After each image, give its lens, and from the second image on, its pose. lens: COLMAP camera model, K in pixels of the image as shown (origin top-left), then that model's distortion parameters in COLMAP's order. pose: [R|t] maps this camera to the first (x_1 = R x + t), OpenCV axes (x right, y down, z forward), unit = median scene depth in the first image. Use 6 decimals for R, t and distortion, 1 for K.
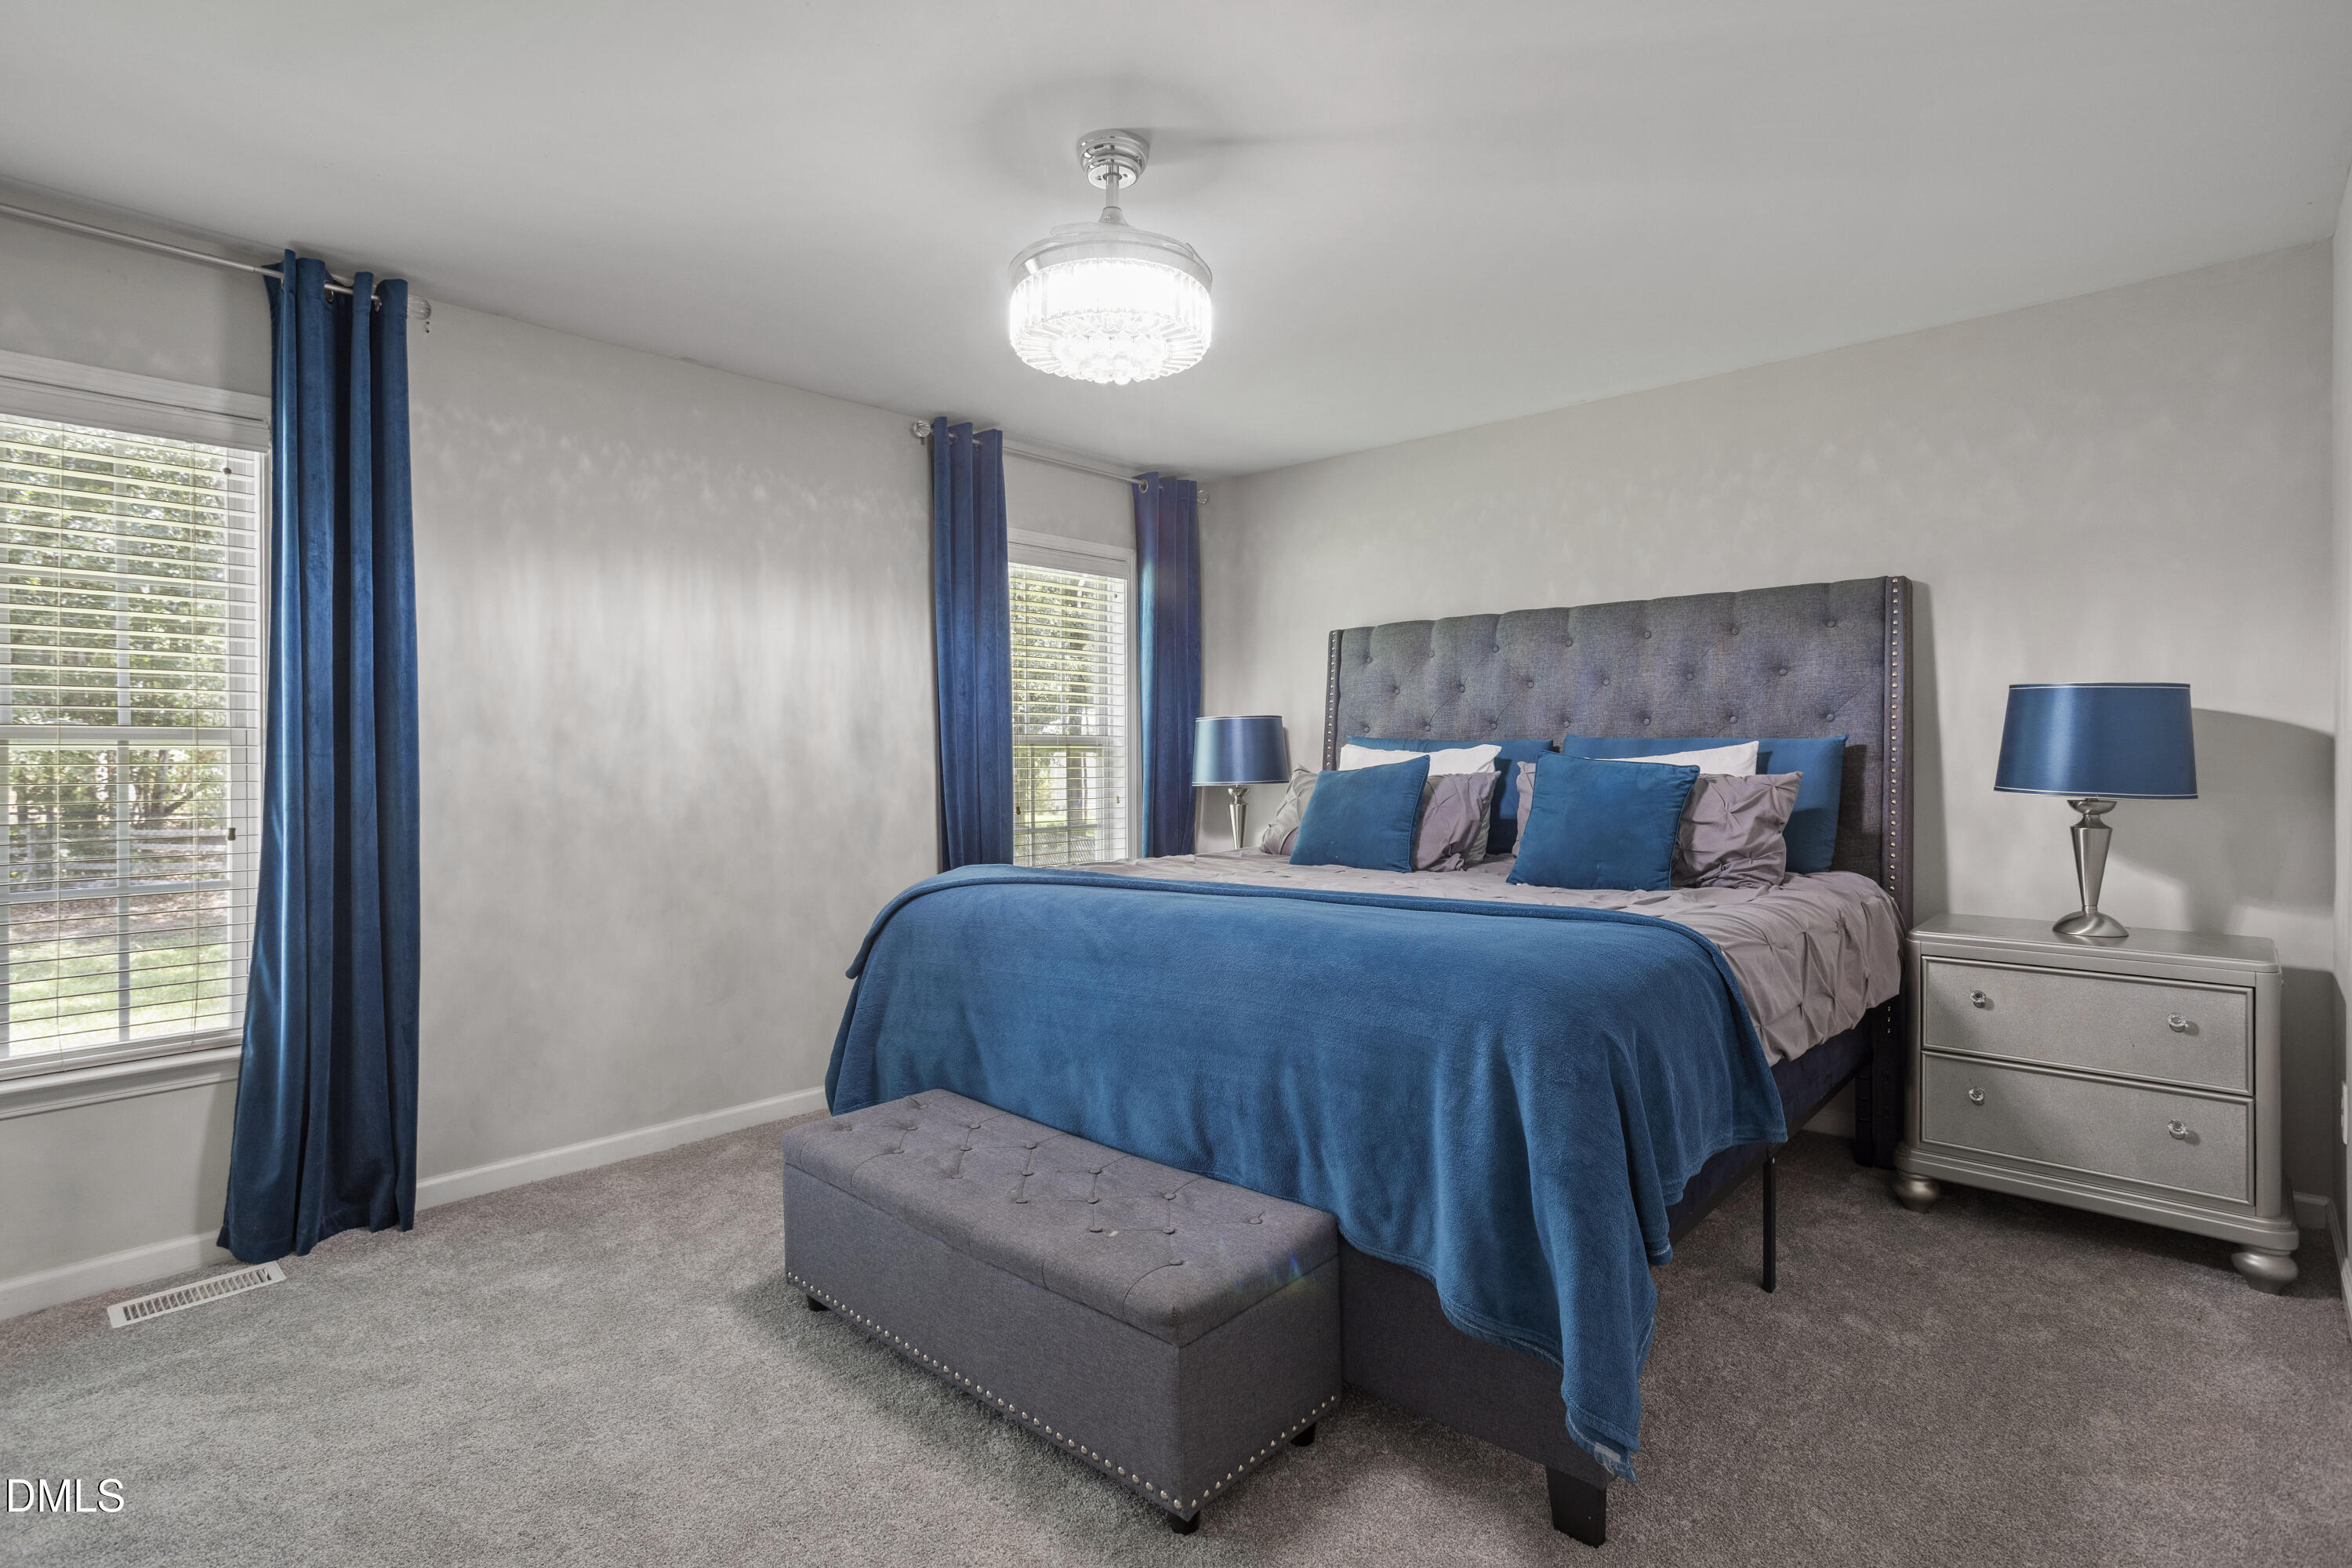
lens RADIAL K [[1141.2, 0, 1173.6], [0, 1141.2, 764.3], [0, 0, 1]] dist [-0.046651, 0.030269]
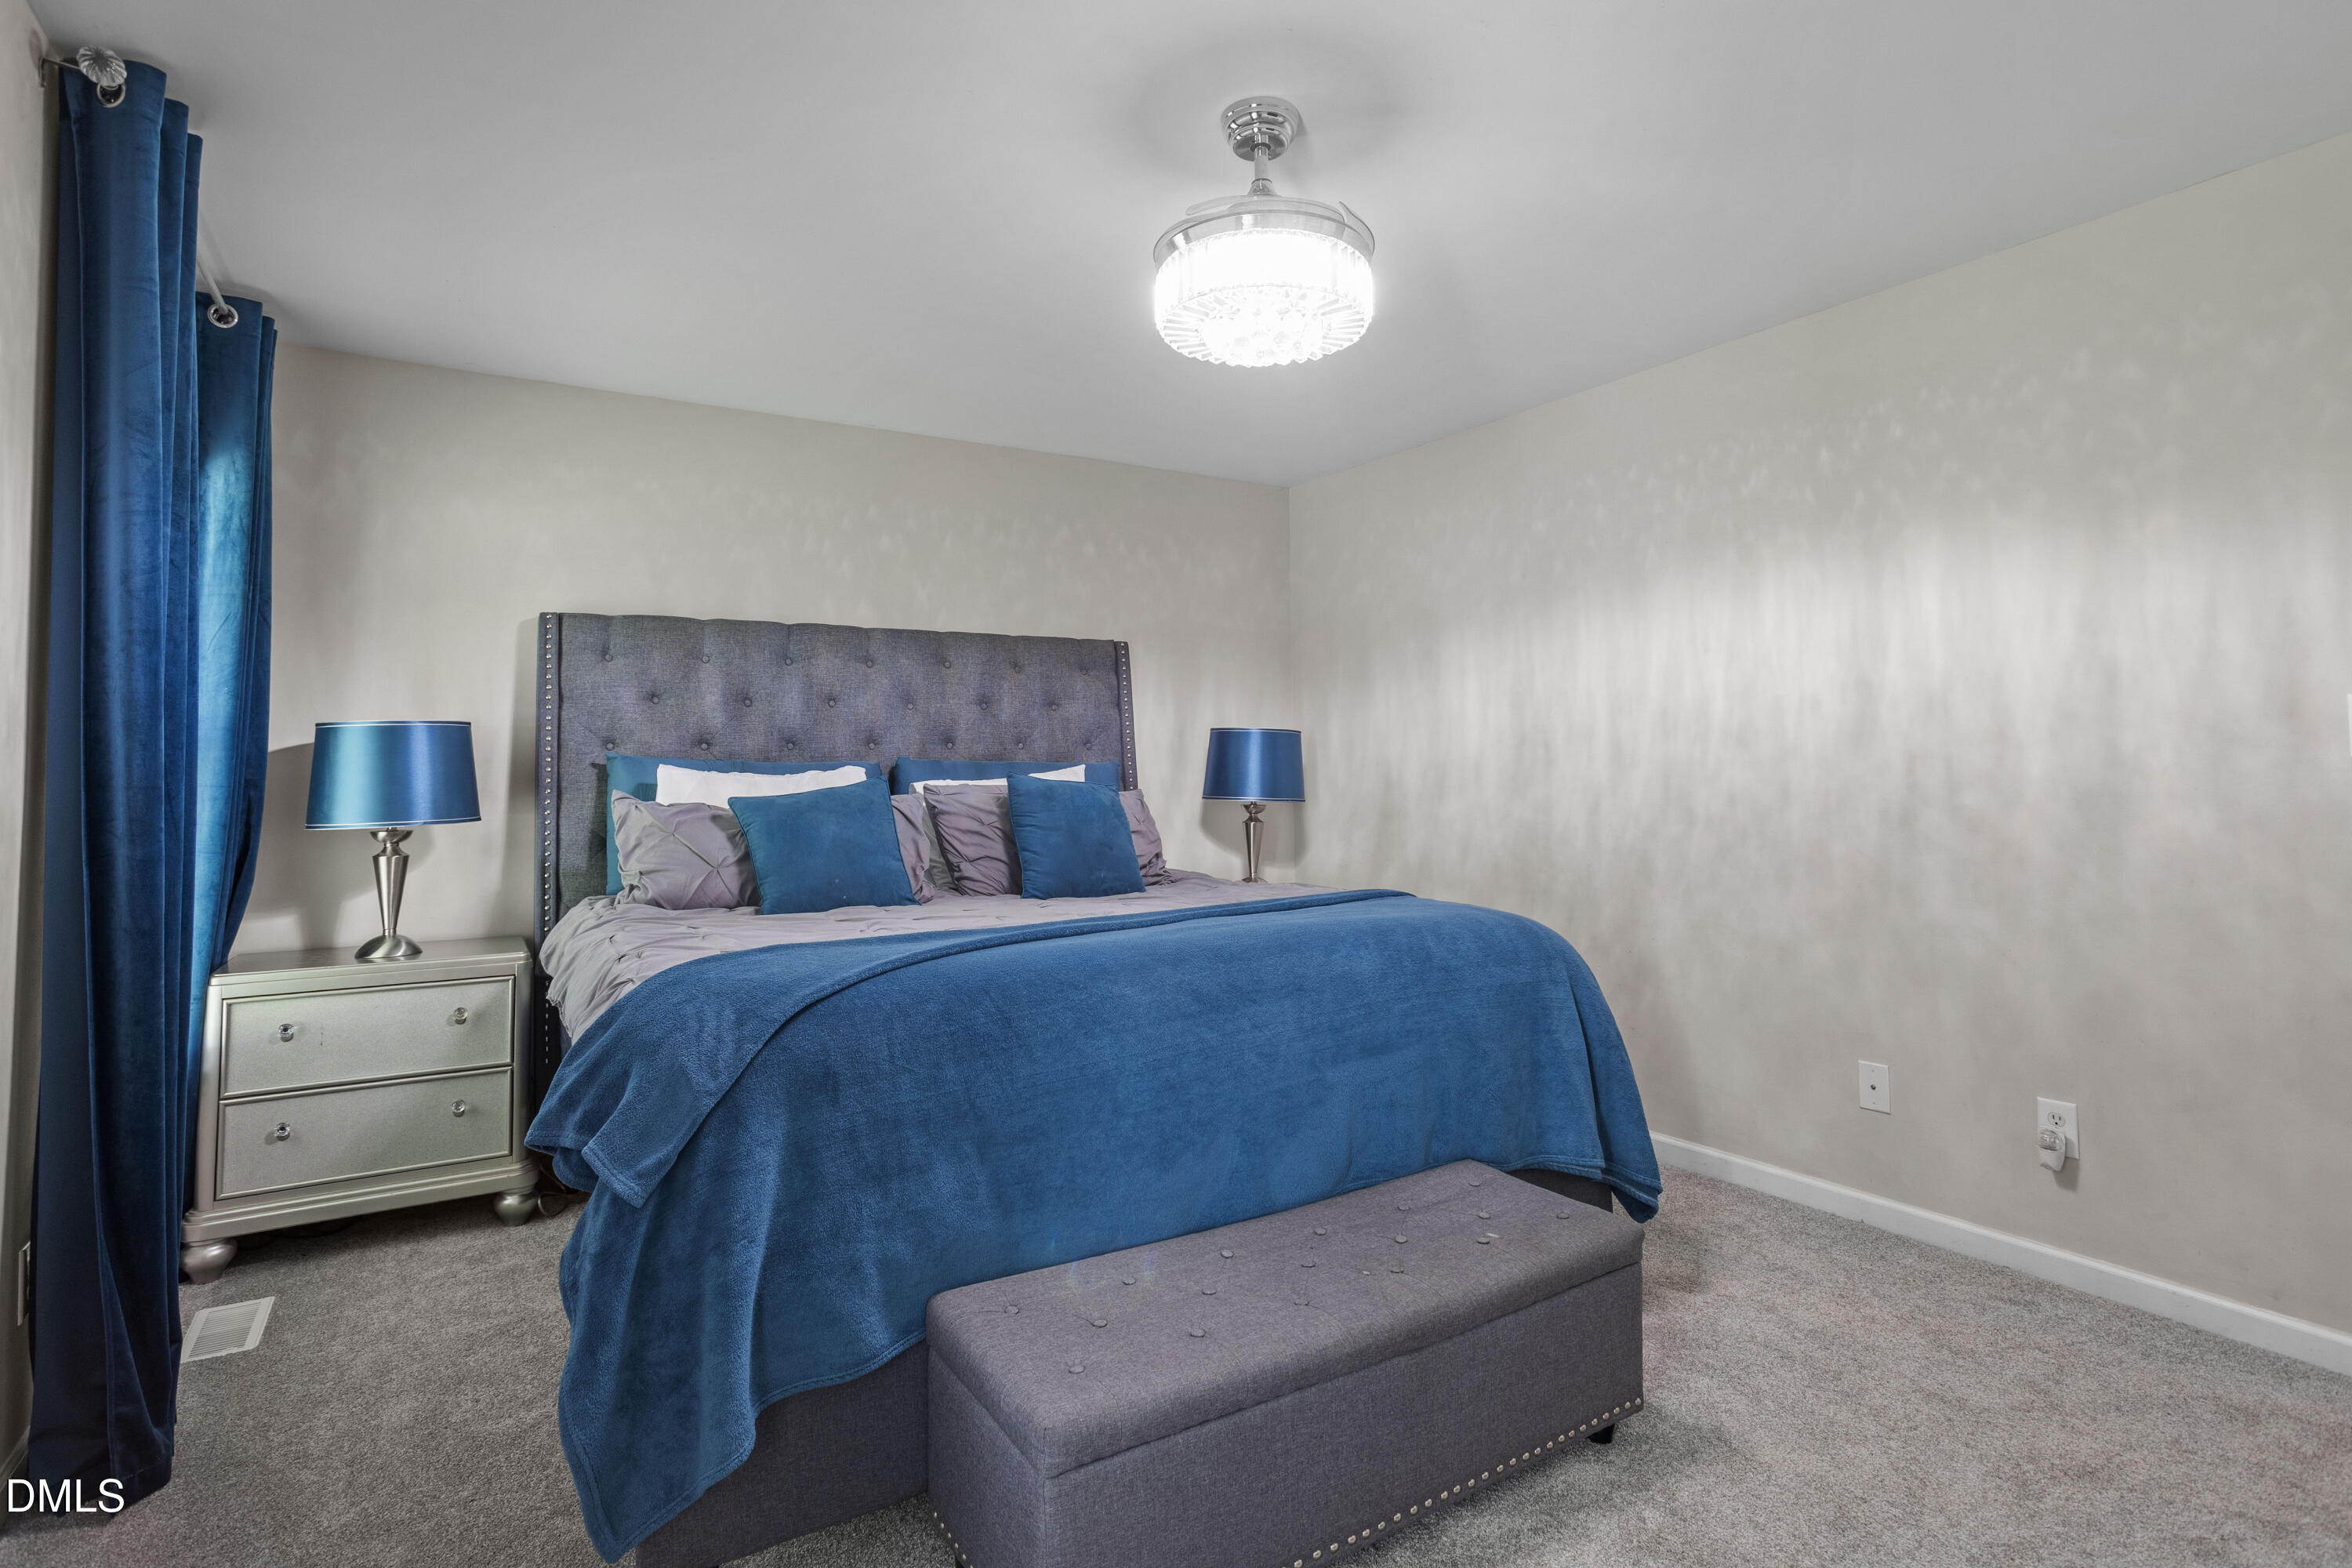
lens RADIAL K [[1141.2, 0, 1173.6], [0, 1141.2, 764.3], [0, 0, 1]] dist [-0.046651, 0.030269]
pose [[0.295671, 0.011036, 0.955226, -0.617924], [0.014528, 0.999766, -0.016048, 0.000653], [-0.955179, 0.018622, 0.295441, 0.539395]]
